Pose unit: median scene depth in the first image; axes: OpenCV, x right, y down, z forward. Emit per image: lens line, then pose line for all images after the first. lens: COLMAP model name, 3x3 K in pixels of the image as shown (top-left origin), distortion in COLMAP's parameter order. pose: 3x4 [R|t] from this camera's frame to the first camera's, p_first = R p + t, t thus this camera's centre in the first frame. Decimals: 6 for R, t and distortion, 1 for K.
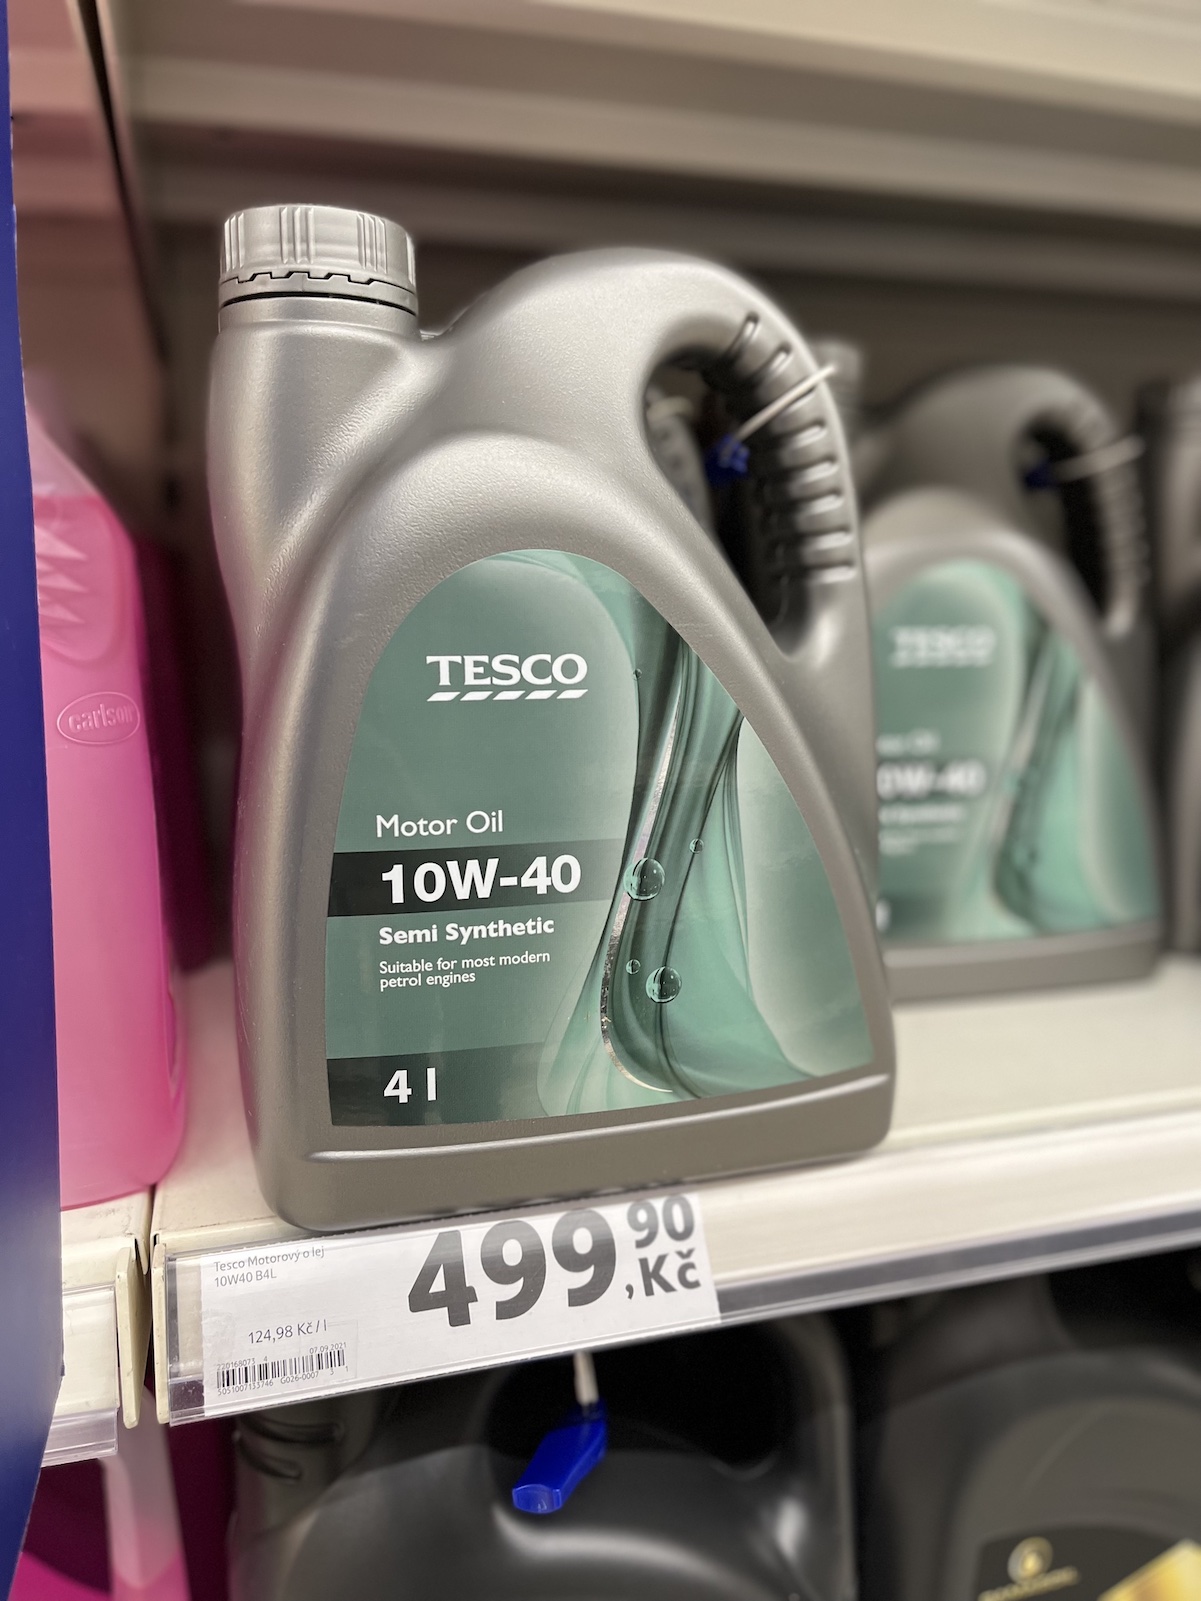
lens RADIAL K [[1221.7, 0, 601.2], [0, 1221.7, 801.7], [0, 0, 1]] dist [0.061573, -0.085191]
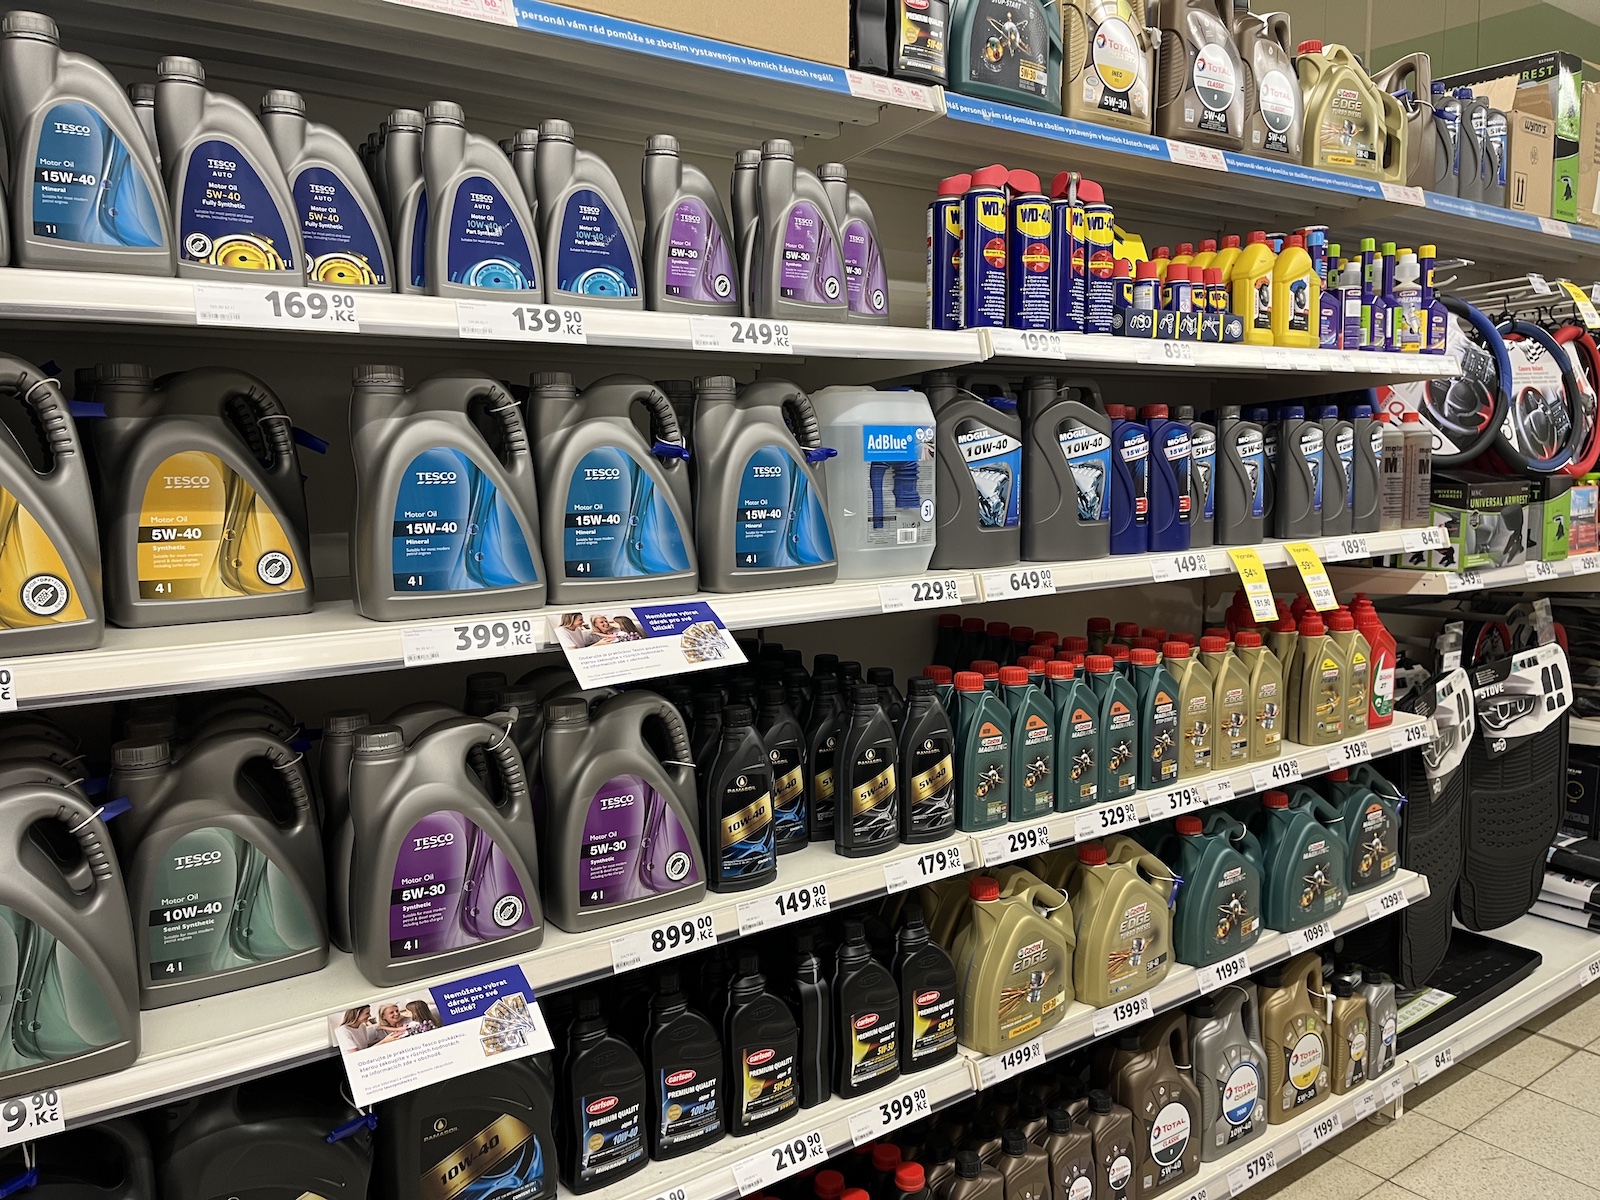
lens RADIAL K [[1221.0, 0, 809.5], [0, 1221.0, 602.0], [0, 0, 1]] dist [0.061573, -0.085191]
pose [[0.942349, -0.040009, 0.332232, 0.874939], [0.053012, 0.998138, -0.030162, -0.704100], [-0.330406, 0.046035, 0.942715, -2.574962]]
